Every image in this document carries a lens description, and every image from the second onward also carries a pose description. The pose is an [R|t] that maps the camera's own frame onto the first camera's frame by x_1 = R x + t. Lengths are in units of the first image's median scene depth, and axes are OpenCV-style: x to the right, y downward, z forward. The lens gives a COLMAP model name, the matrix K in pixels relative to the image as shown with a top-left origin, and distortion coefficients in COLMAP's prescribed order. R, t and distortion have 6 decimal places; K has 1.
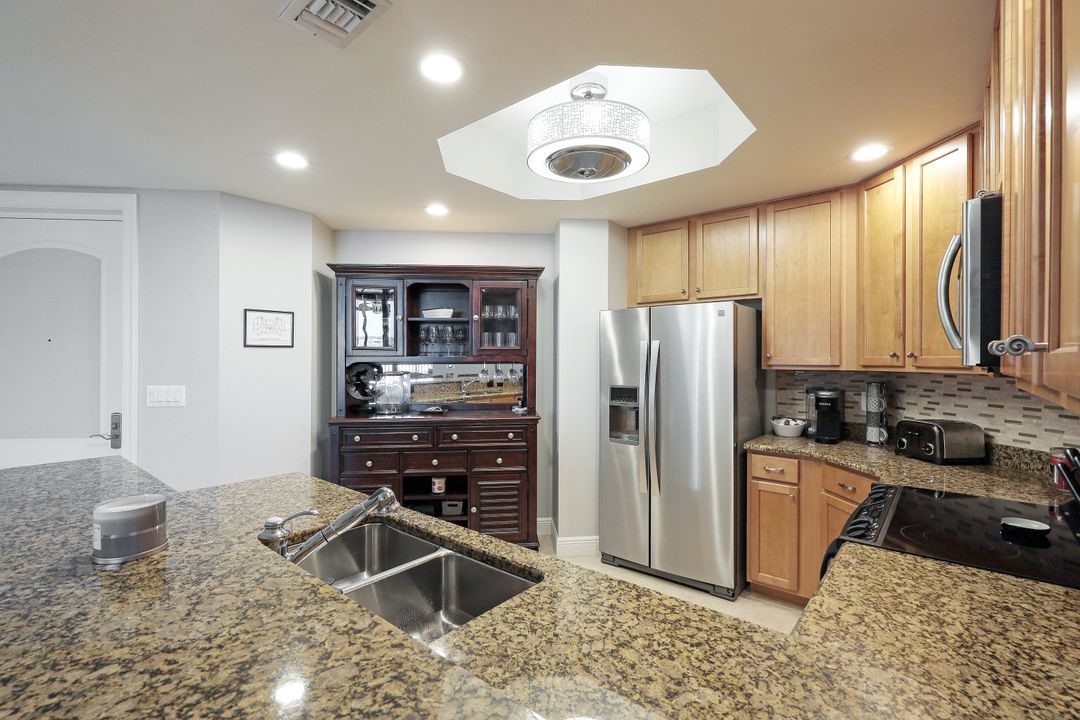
lens RADIAL K [[488.2, 0, 544.3], [0, 488.2, 357.8], [0, 0, 1]] dist [0.001681, 0.000133]
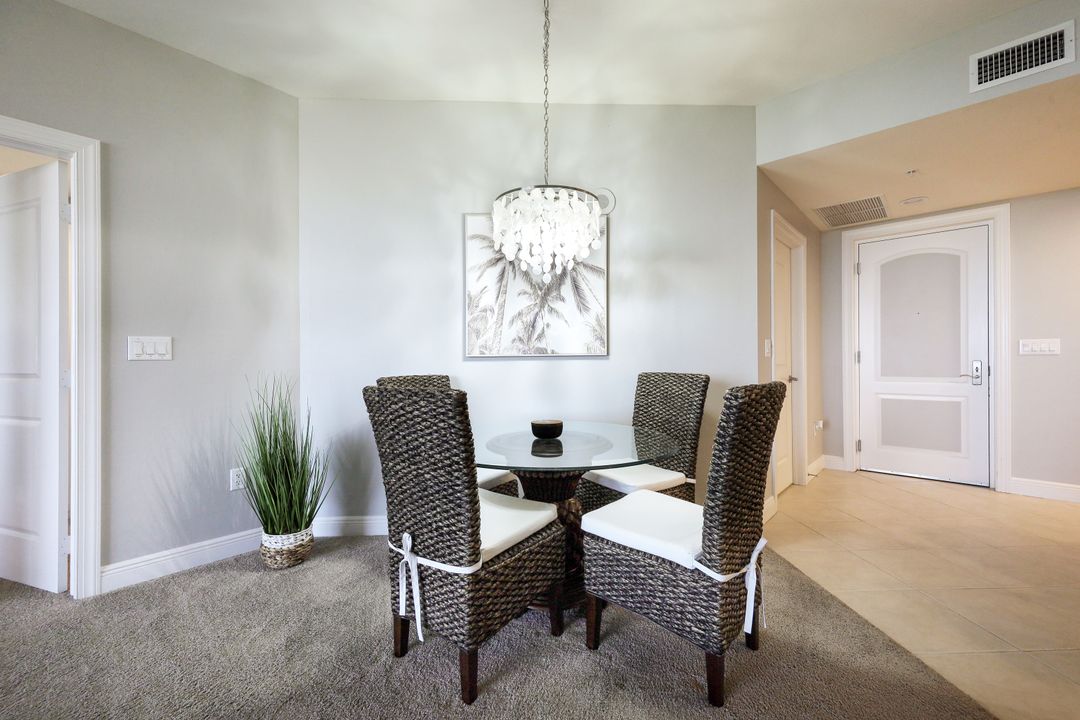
lens RADIAL K [[451.8, 0, 537.5], [0, 451.8, 358.6], [0, 0, 1]] dist [0.001013, 0.000077]
pose [[0.675862, -0.005174, -0.737010, -0.771046], [0.007274, 0.999973, -0.000350, 0.098426], [0.736992, -0.005124, 0.675882, -0.845552]]
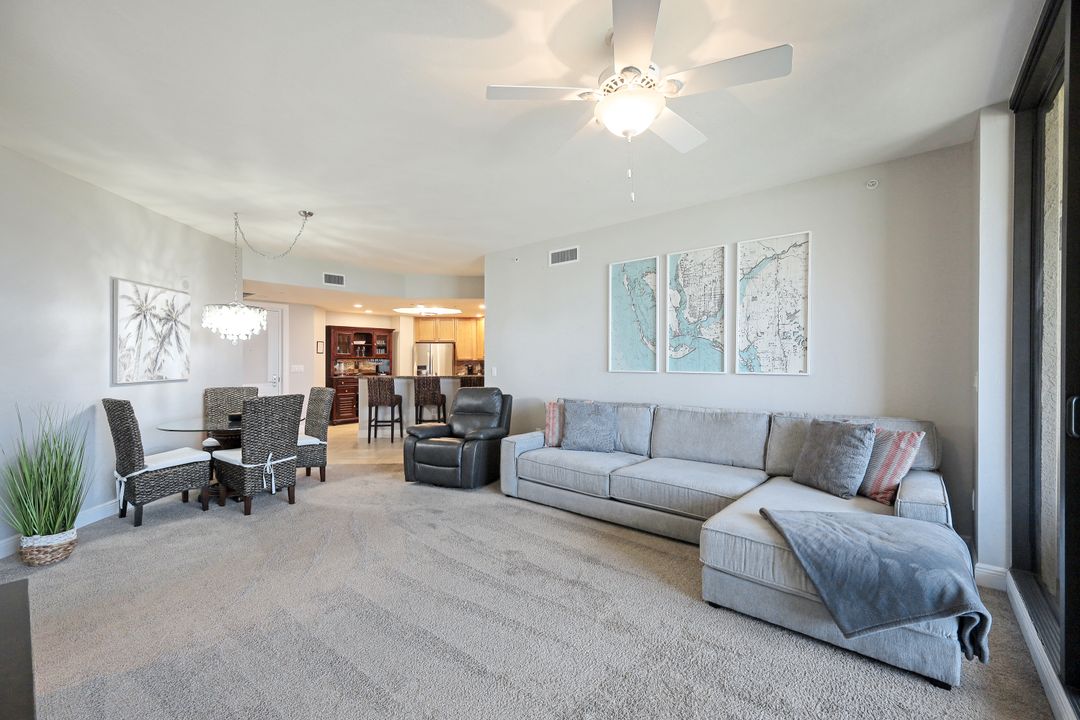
lens RADIAL K [[445.4, 0, 540.0], [0, 445.4, 360.0], [0, 0, 1]] dist [-0.000295, -0.000230]
pose [[0.716650, 0.000978, 0.697432, -1.612040], [0.000022, 0.999999, -0.001425, 0.025770], [-0.697433, 0.001036, 0.716649, -2.098504]]
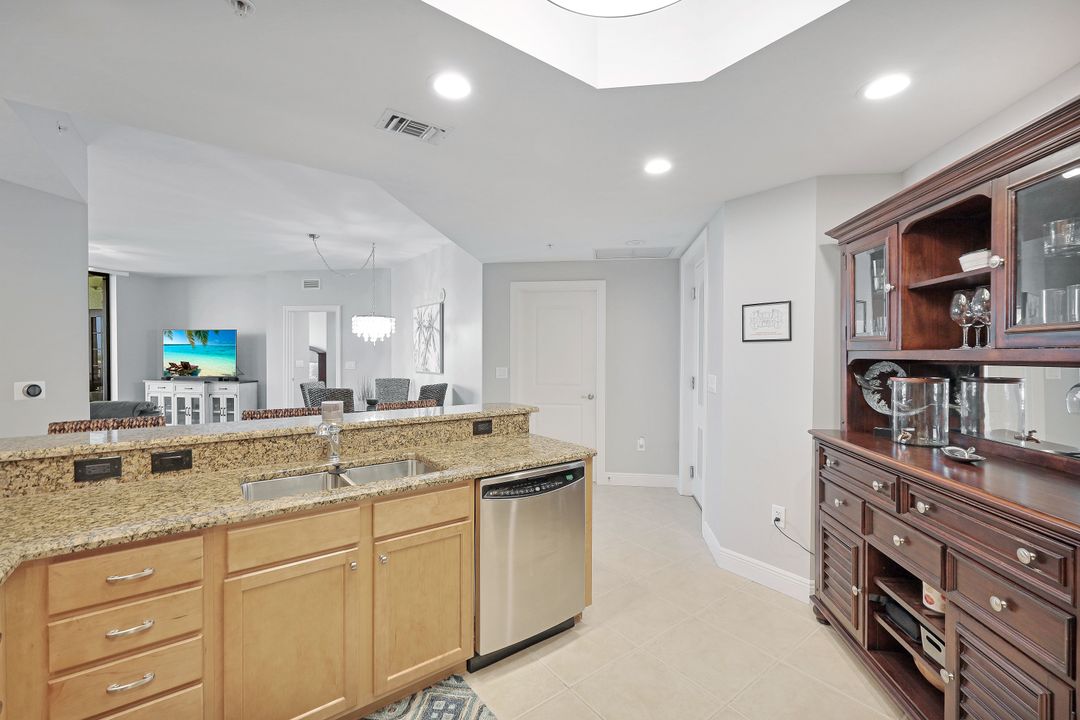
lens RADIAL K [[451.8, 0, 537.5], [0, 451.8, 358.6], [0, 0, 1]] dist [0.001013, 0.000077]
pose [[-0.235353, 0.013376, -0.971818, 0.413039], [-0.001501, 0.999899, 0.014126, -0.000243], [0.971909, 0.004783, -0.235309, 0.805925]]
